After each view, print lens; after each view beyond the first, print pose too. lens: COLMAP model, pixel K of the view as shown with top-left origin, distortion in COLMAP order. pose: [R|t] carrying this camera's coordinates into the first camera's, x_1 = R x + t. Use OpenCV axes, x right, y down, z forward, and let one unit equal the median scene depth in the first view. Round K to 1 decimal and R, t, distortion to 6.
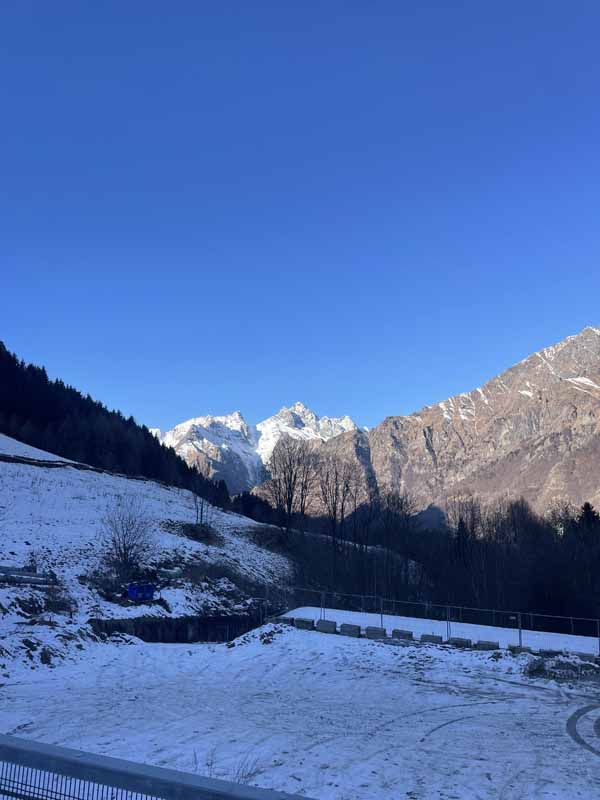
lens RADIAL K [[596.7, 0, 300.7], [0, 596.7, 396.8], [0, 0, 1]] dist [0.088623, -0.099788]
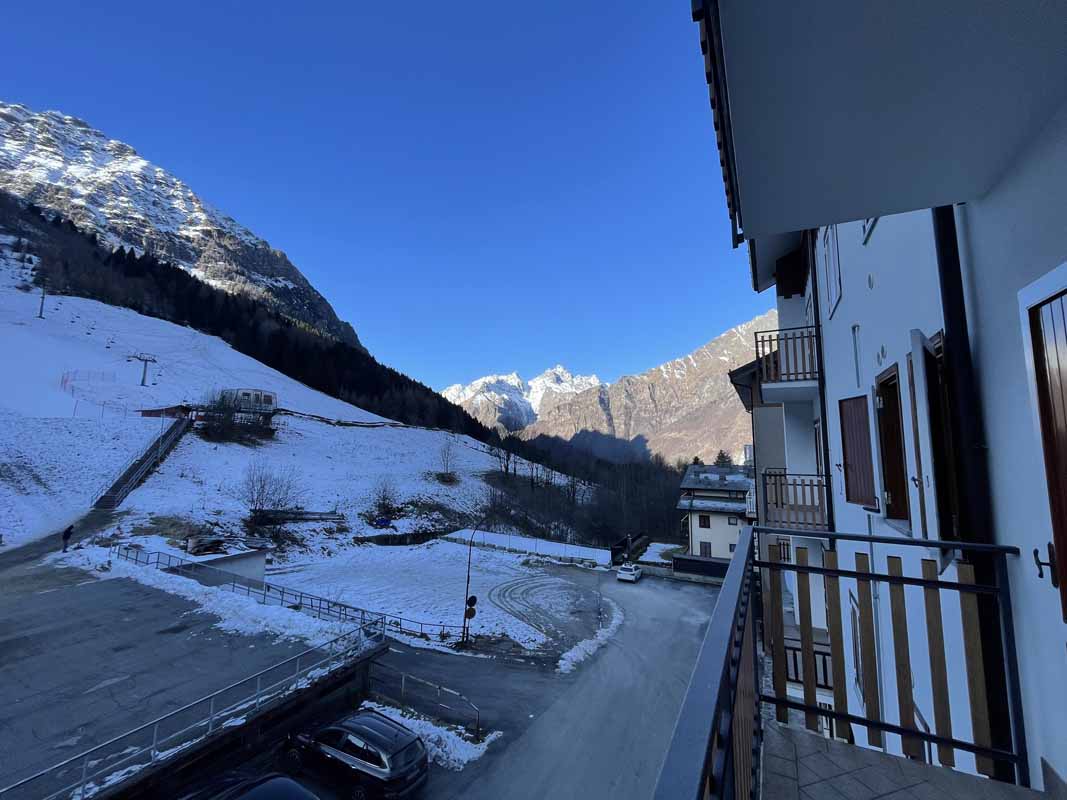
lens RADIAL K [[428.3, 0, 534.2], [0, 428.3, 397.9], [0, 0, 1]] dist [-0.002565, -0.000714]
pose [[0.998004, 0.000611, -0.063151, 0.328908], [0.004815, 0.996306, 0.085739, -0.223390], [0.062970, -0.085872, 0.994314, -0.406336]]
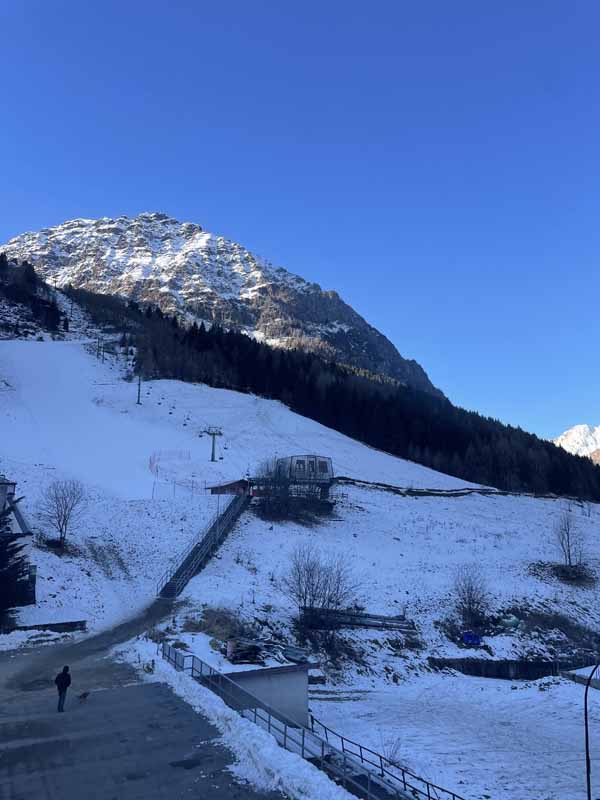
lens RADIAL K [[596.7, 0, 304.1], [0, 596.7, 393.4], [0, 0, 1]] dist [0.088623, -0.099788]
pose [[0.779585, -0.138795, -0.610723, 0.354628], [0.133191, 0.989570, -0.054876, -0.212953], [0.611970, -0.038562, 0.789940, -0.345180]]
